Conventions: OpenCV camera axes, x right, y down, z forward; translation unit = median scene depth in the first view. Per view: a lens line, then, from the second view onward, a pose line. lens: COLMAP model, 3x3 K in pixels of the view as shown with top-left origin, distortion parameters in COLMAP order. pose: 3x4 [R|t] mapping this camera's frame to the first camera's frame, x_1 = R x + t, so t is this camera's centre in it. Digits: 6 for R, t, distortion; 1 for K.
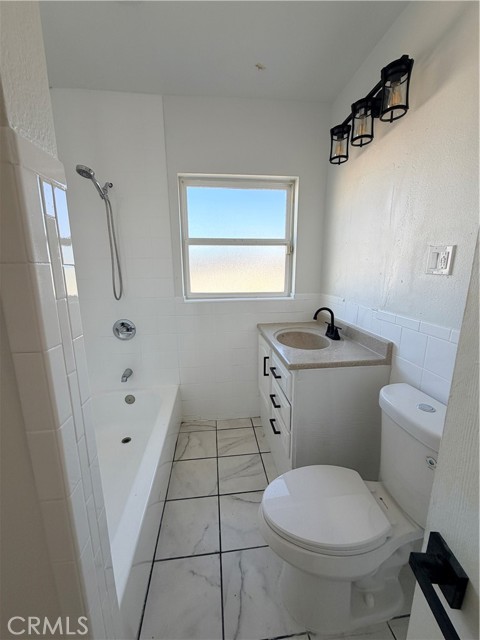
lens RADIAL K [[255.1, 0, 240.9], [0, 255.1, 318.8], [0, 0, 1]] dist [0.000210, -0.000860]
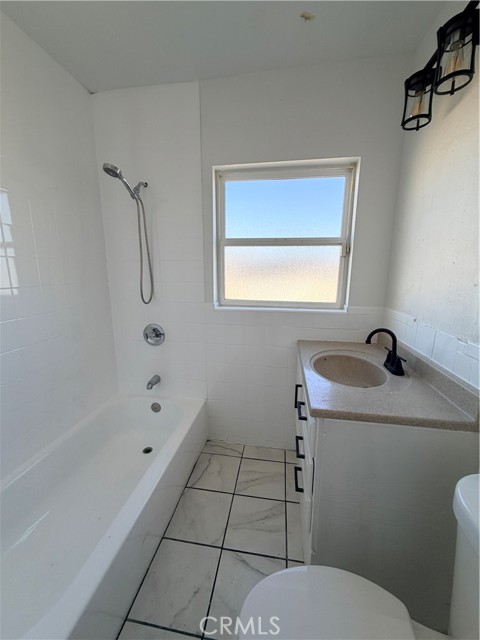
lens RADIAL K [[255.1, 0, 240.3], [0, 255.1, 318.5], [0, 0, 1]] dist [0.000210, -0.000860]
pose [[0.961670, 0.063226, -0.266821, 0.115450], [-0.066755, 0.997761, -0.004170, -0.038313], [0.265959, 0.021822, 0.963737, 0.169473]]
